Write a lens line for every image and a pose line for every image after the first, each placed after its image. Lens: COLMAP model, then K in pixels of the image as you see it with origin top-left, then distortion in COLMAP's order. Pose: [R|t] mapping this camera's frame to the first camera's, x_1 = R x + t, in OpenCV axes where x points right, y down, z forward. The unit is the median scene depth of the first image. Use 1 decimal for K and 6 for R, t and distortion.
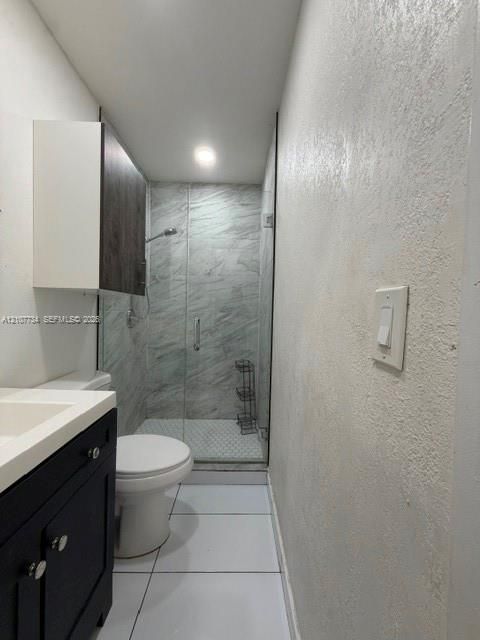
lens RADIAL K [[256.4, 0, 241.6], [0, 256.4, 320.5], [0, 0, 1]] dist [0.001794, -0.000094]
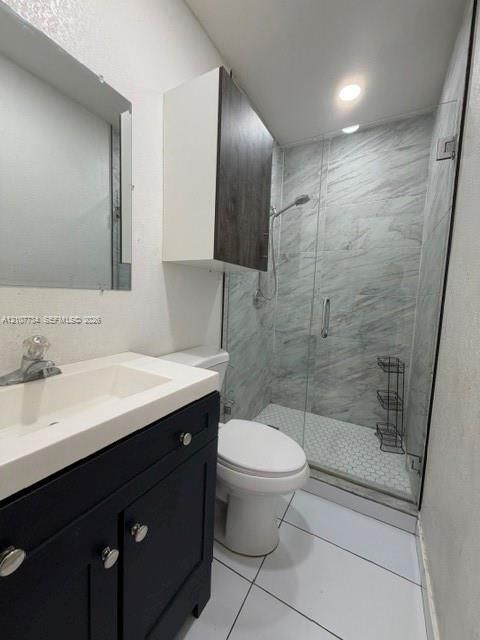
lens RADIAL K [[256.4, 0, 242.3], [0, 256.4, 317.9], [0, 0, 1]] dist [0.001794, -0.000094]
pose [[0.865262, 0.055185, -0.498273, 0.003659], [-0.036808, 0.998233, 0.046640, 0.025577], [0.499966, -0.022015, 0.865765, 0.159766]]
